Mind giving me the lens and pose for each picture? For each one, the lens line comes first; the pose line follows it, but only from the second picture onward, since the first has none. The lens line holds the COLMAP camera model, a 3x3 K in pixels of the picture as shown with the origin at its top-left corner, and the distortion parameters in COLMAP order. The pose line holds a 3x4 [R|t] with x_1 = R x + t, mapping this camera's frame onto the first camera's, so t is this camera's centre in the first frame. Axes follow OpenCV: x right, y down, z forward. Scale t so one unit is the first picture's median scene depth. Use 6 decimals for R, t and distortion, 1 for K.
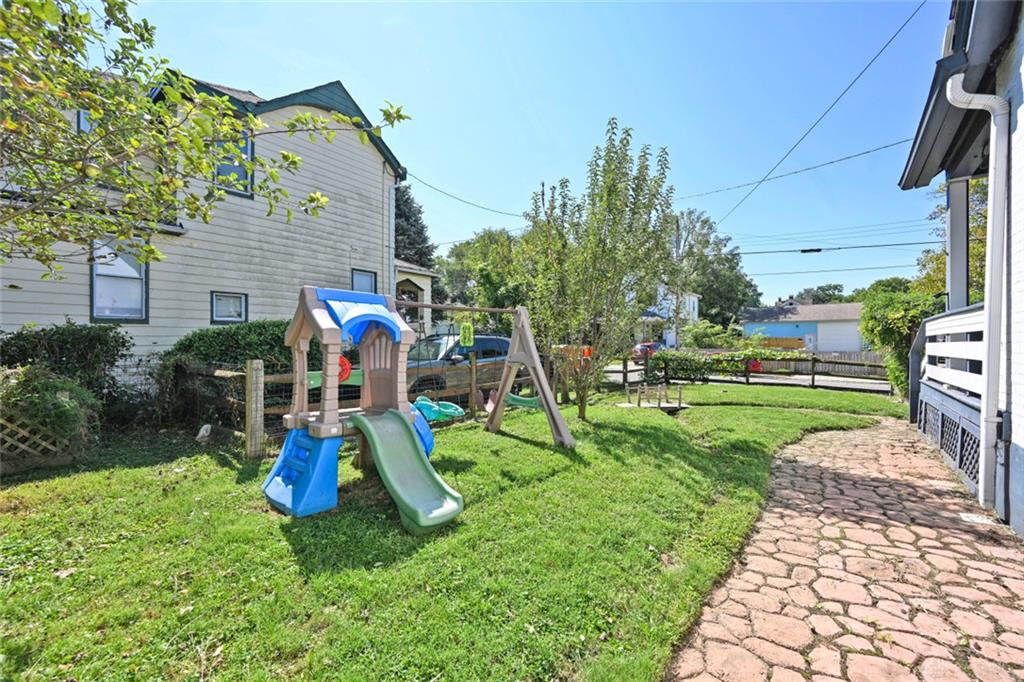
lens RADIAL K [[403.1, 0, 513.3], [0, 403.1, 345.3], [0, 0, 1]] dist [-0.002278, 0.000831]
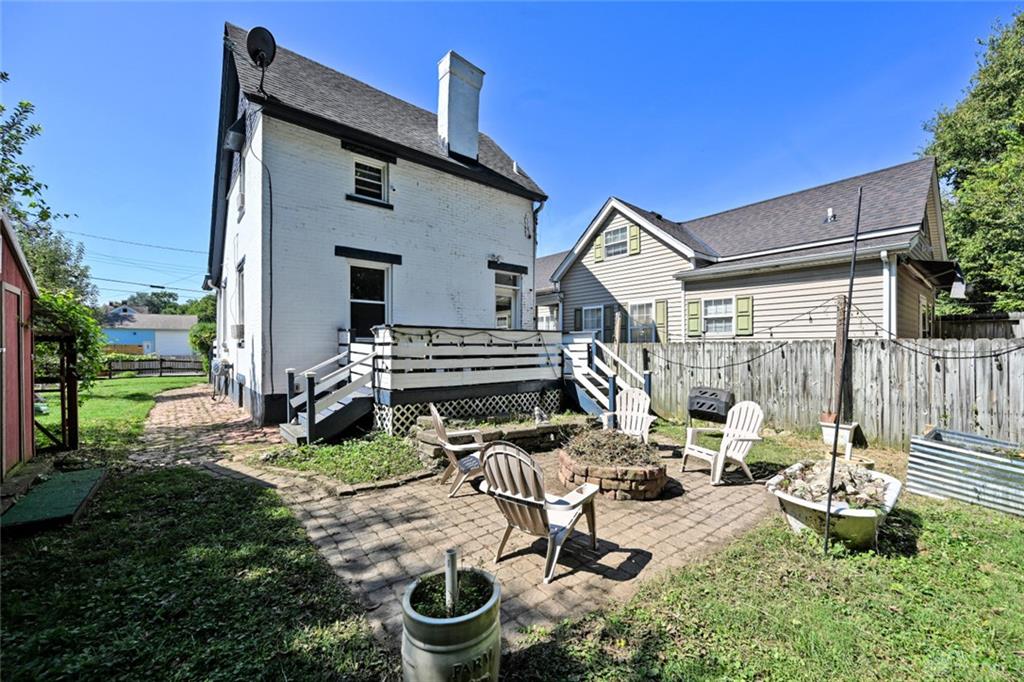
lens RADIAL K [[403.1, 0, 512.5], [0, 403.1, 345.6], [0, 0, 1]] dist [-0.002278, 0.000831]
pose [[0.189657, 0.003477, 0.981844, -0.142373], [0.010158, 0.999933, -0.005503, 0.000547], [-0.981798, 0.011017, 0.189609, -0.171567]]
